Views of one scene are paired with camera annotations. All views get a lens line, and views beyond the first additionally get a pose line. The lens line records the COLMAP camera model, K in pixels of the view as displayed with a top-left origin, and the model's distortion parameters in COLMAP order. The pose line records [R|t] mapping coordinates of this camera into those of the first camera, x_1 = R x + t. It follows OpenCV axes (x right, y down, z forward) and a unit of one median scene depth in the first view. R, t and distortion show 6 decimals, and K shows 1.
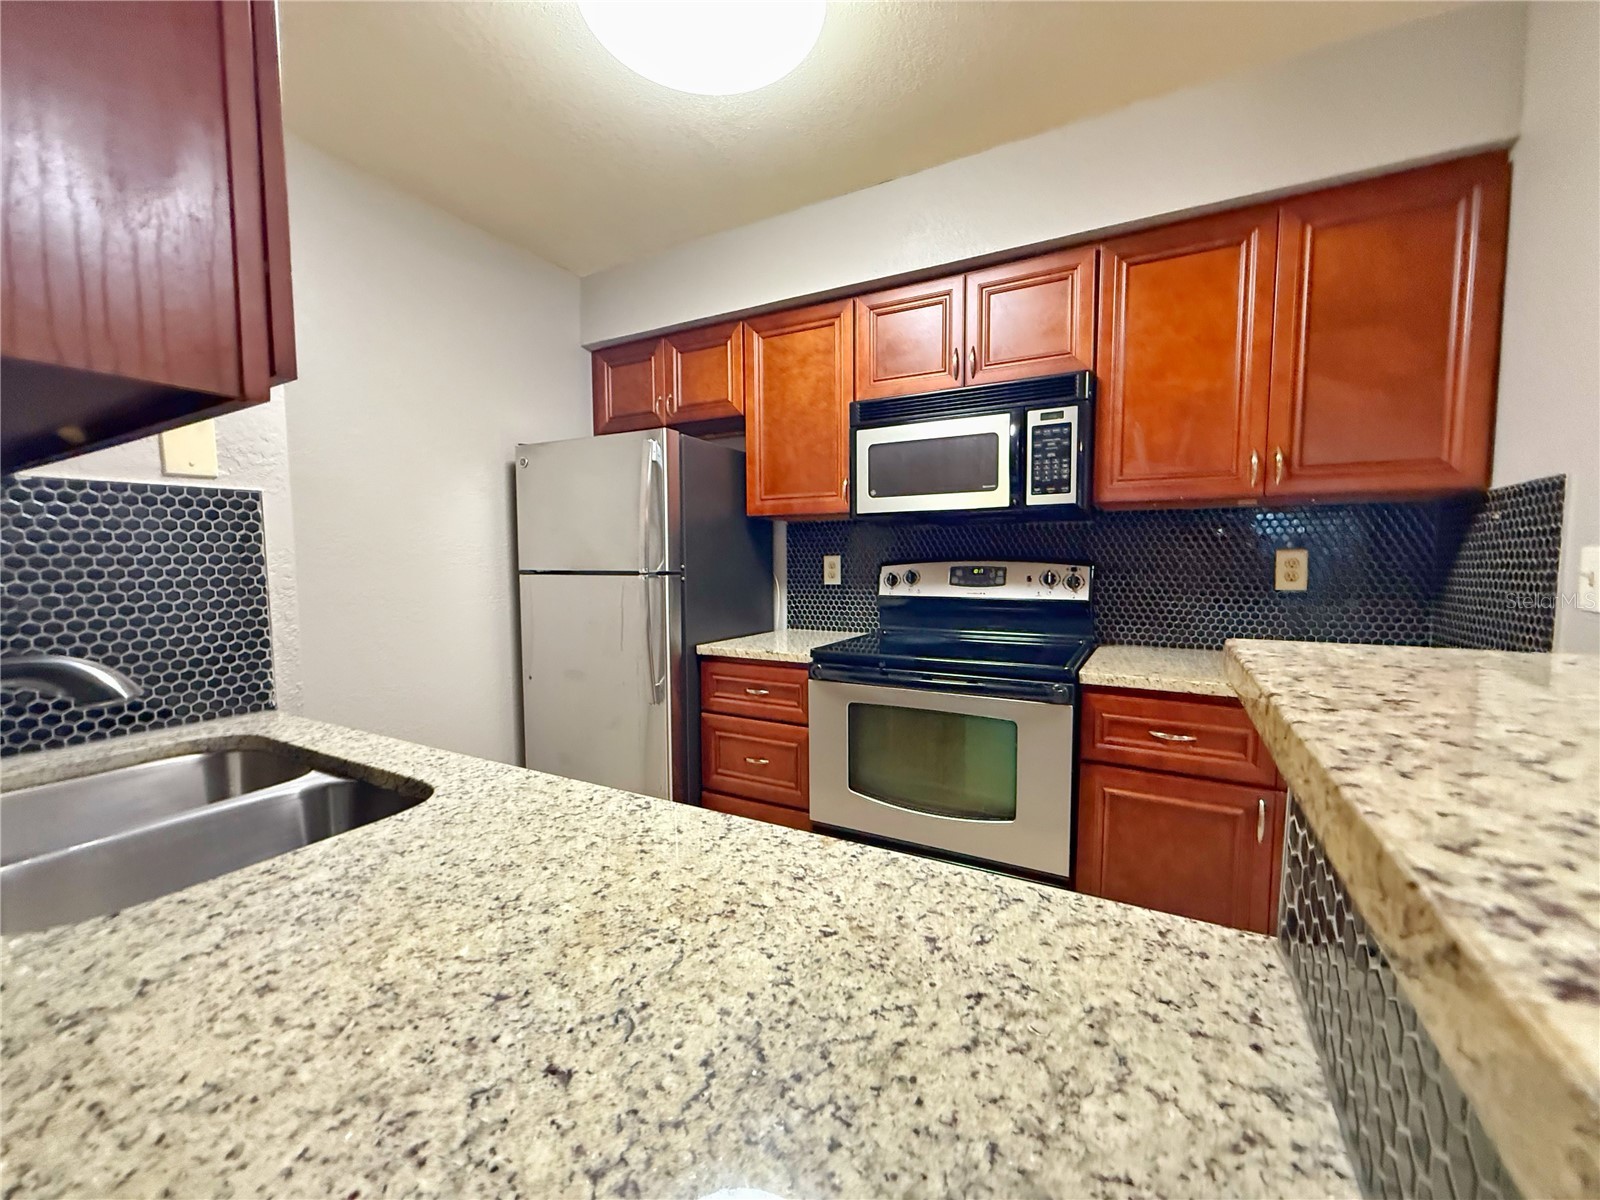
lens RADIAL K [[639.9, 0, 800.0], [0, 639.9, 600.0], [0, 0, 1]] dist [-0.000700, -0.000153]
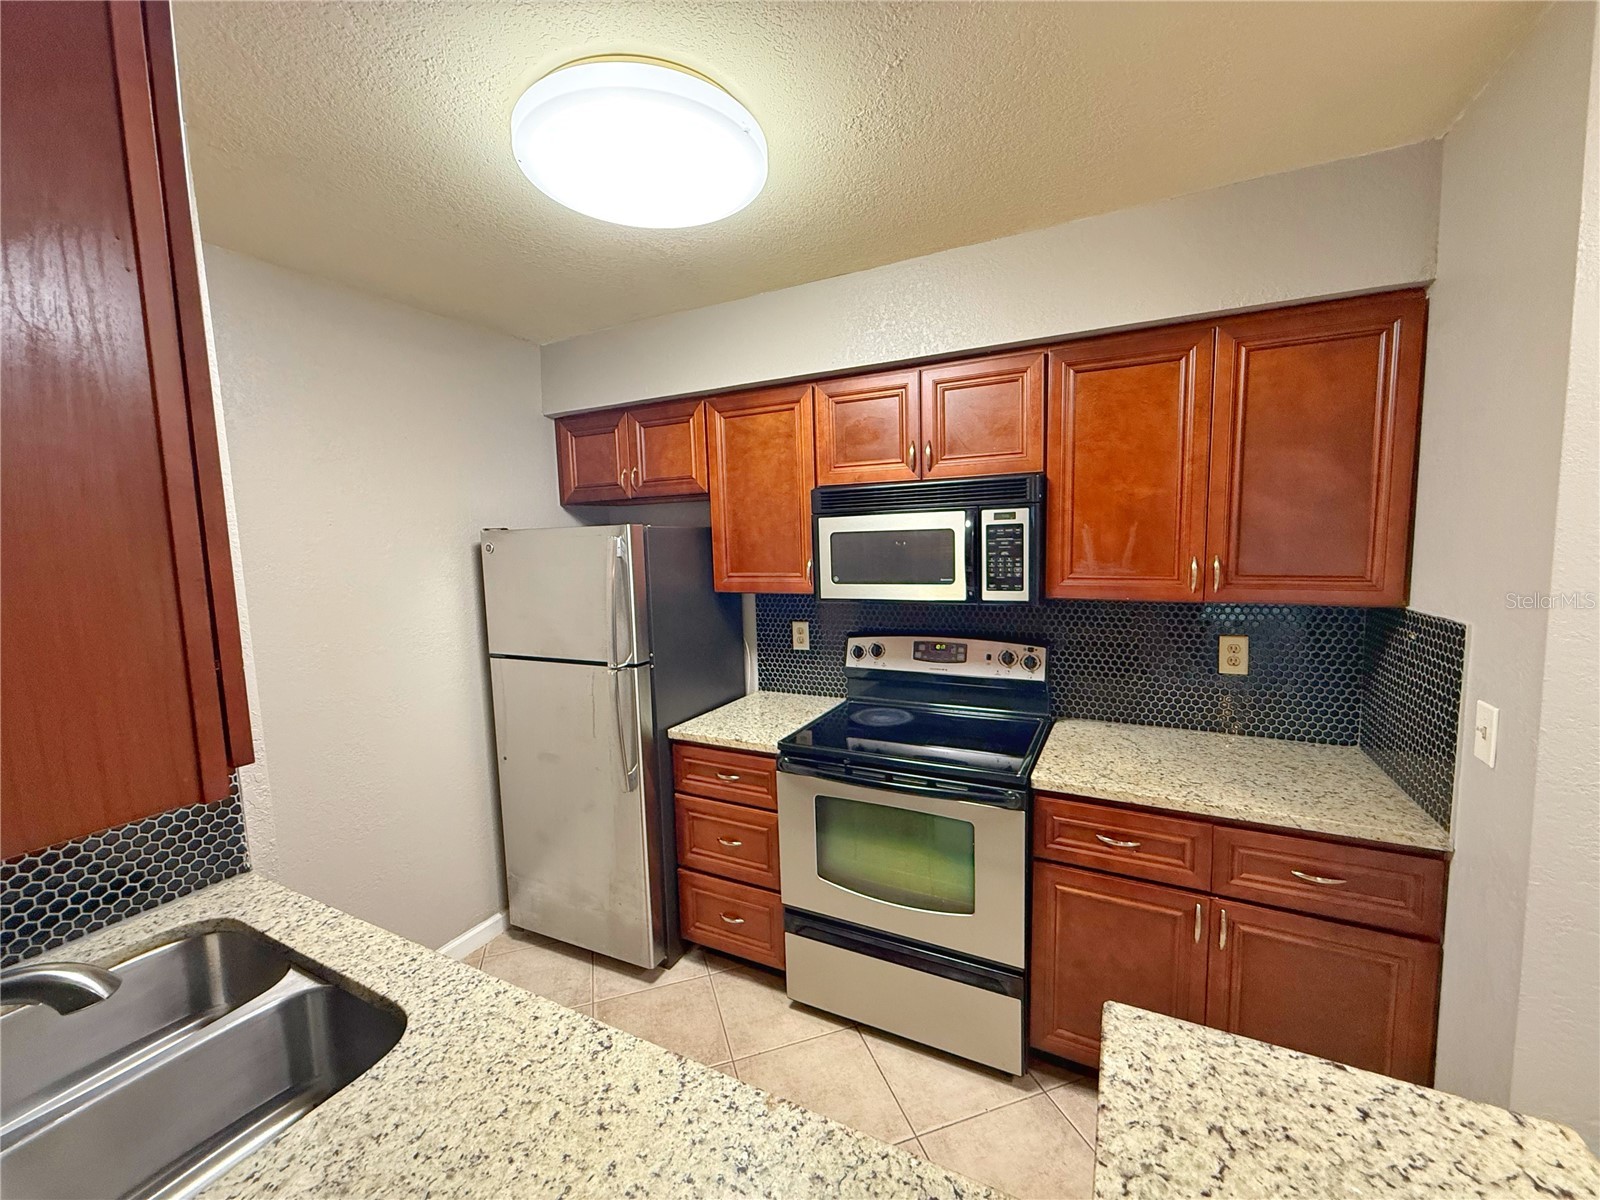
lens RADIAL K [[639.9, 0, 800.0], [0, 639.9, 600.0], [0, 0, 1]] dist [-0.000700, -0.000153]
pose [[0.999237, -0.027310, 0.027937, 0.028297], [0.026385, 0.999109, 0.032936, -0.175647], [-0.028812, -0.032174, 0.999067, -0.023081]]
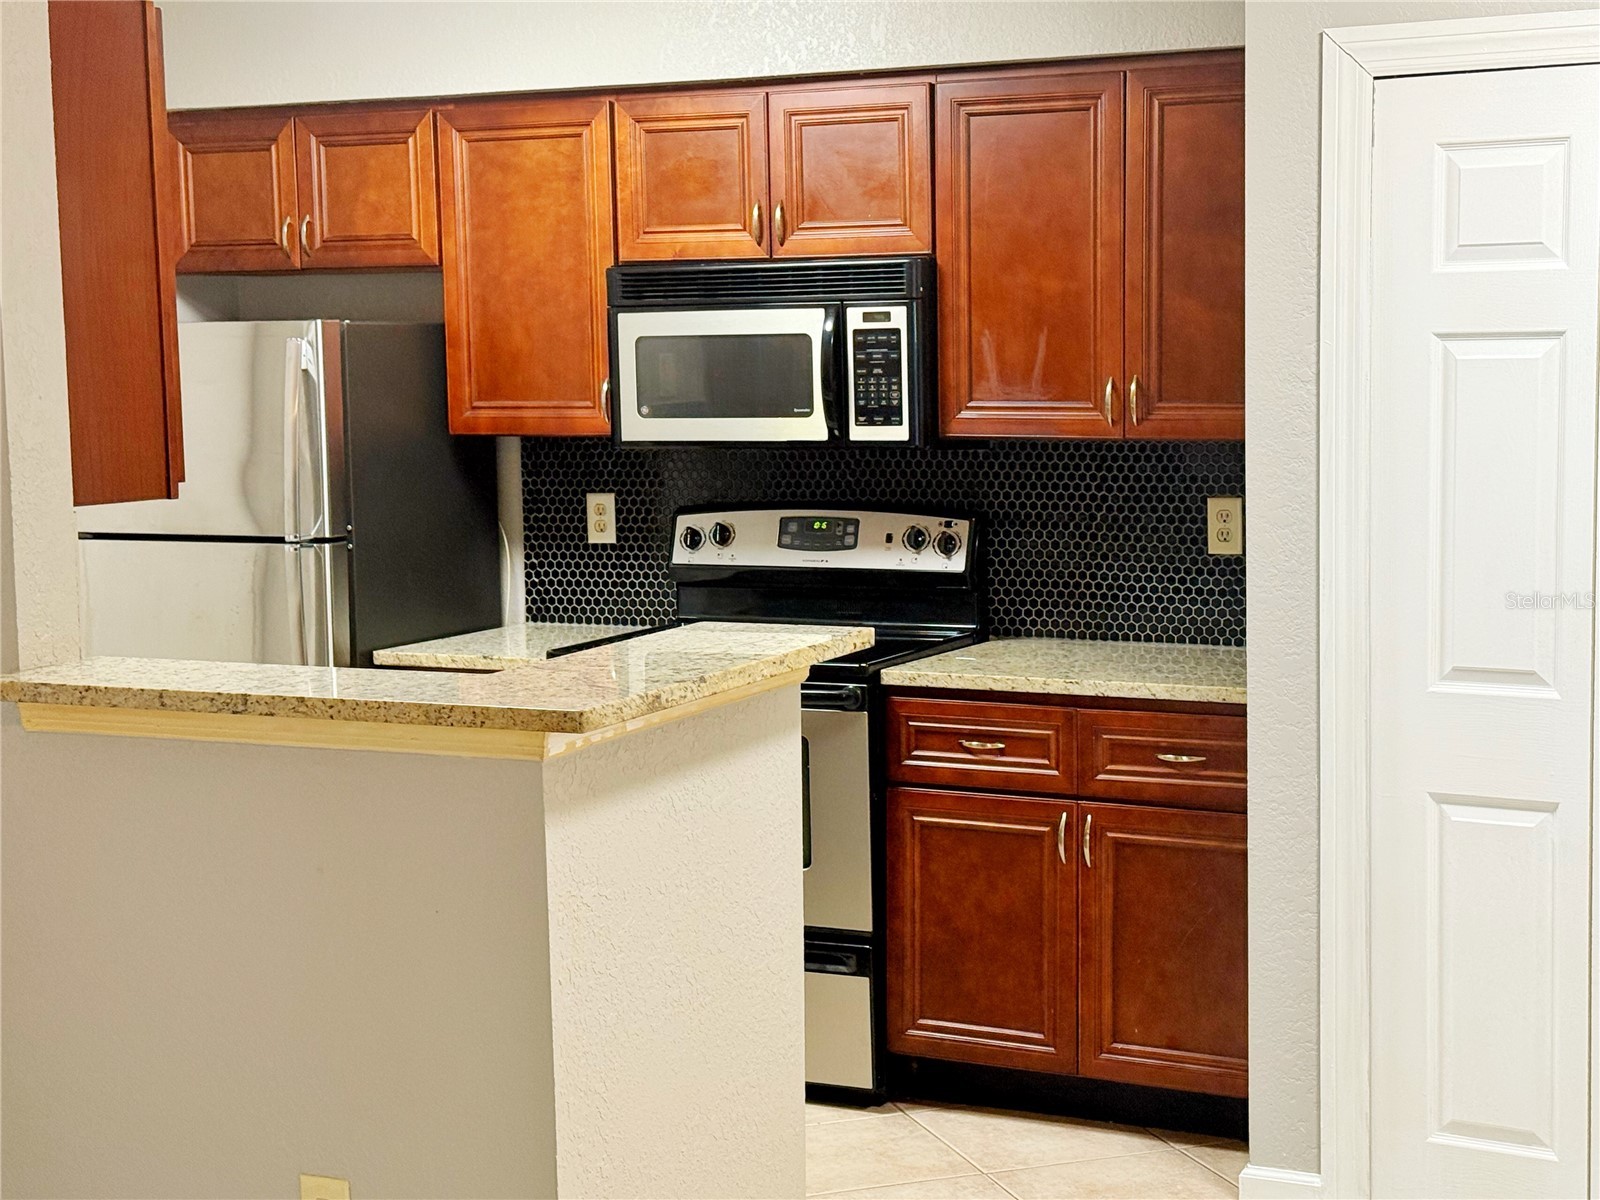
lens RADIAL K [[2640.9, 0, 800.0], [0, 2640.9, 600.0], [0, 0, 1]] dist [0.156493, -0.004663]
pose [[0.998706, -0.017802, 0.047643, 0.145918], [0.016038, 0.999180, 0.037166, -0.074948], [-0.048265, -0.036354, 0.998173, -1.757835]]
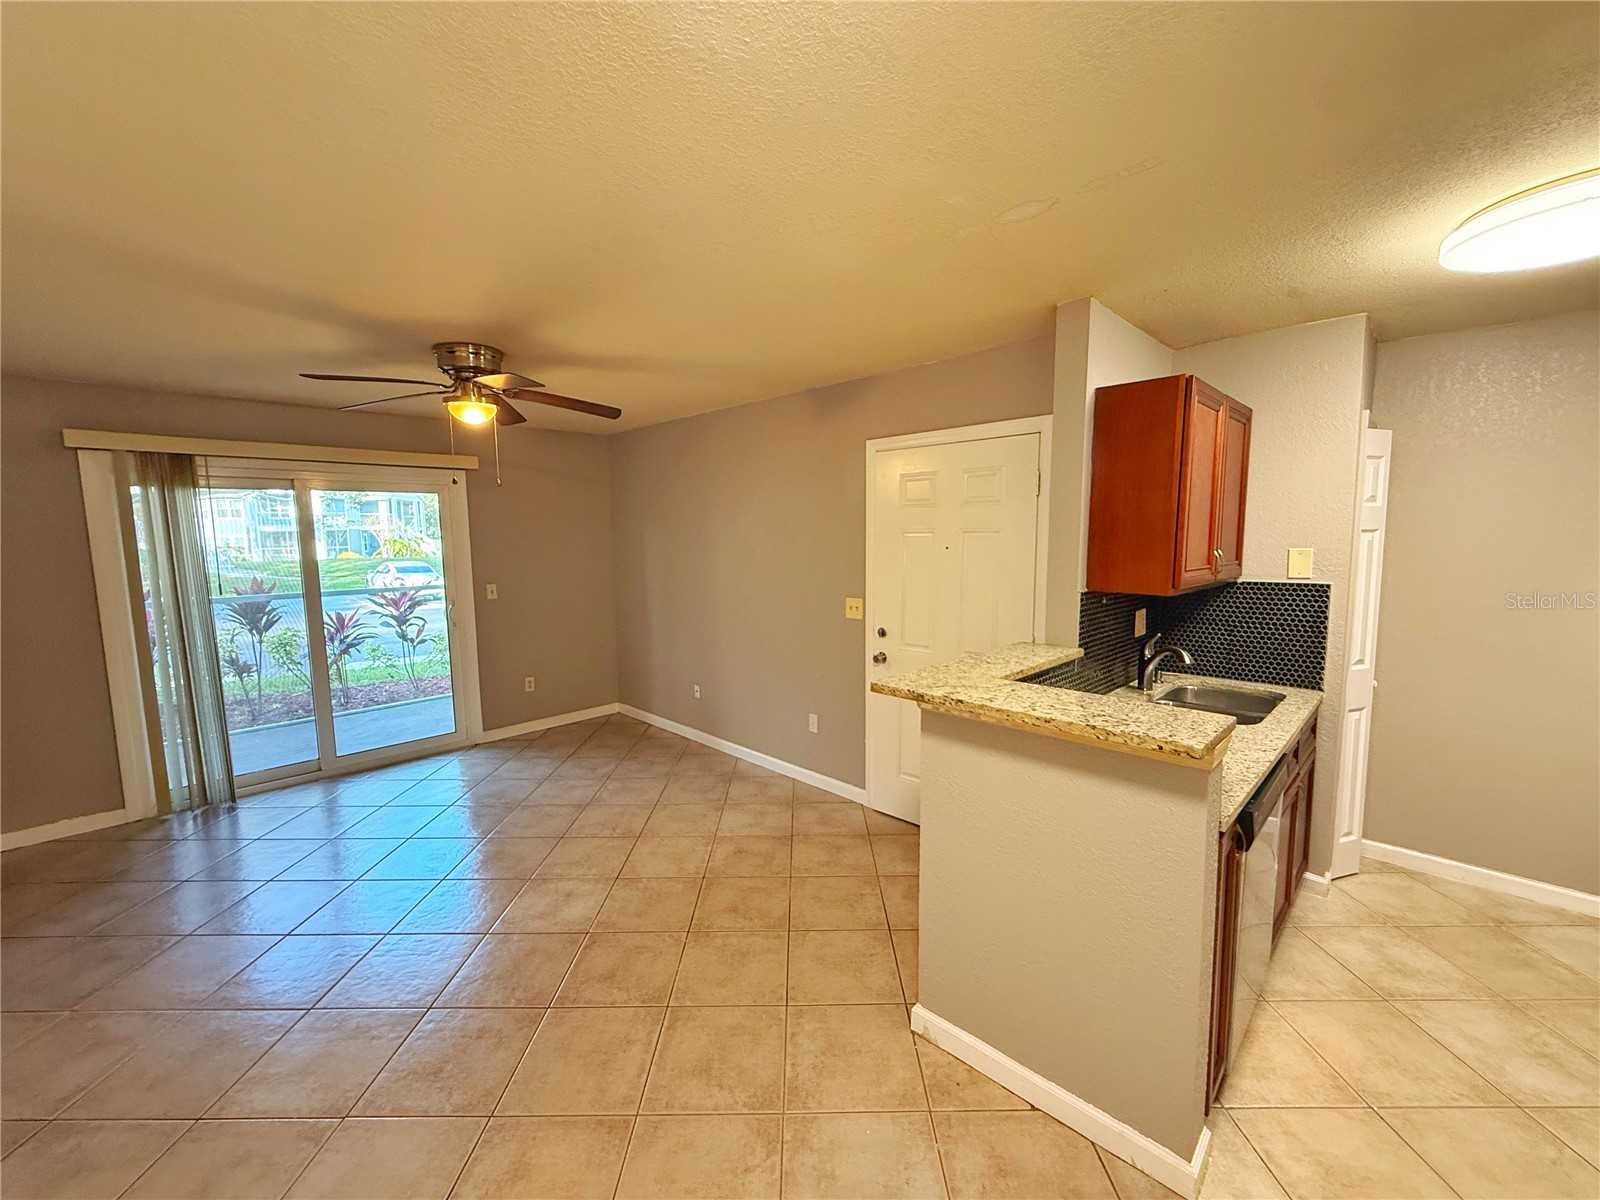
lens RADIAL K [[639.9, 0, 800.0], [0, 639.9, 600.0], [0, 0, 1]] dist [-0.000700, -0.000153]
pose [[-0.274901, 0.111850, -0.954944, 0.976235], [-0.053231, 0.989916, 0.131270, -0.185759], [0.959998, 0.086919, -0.266176, -0.043773]]
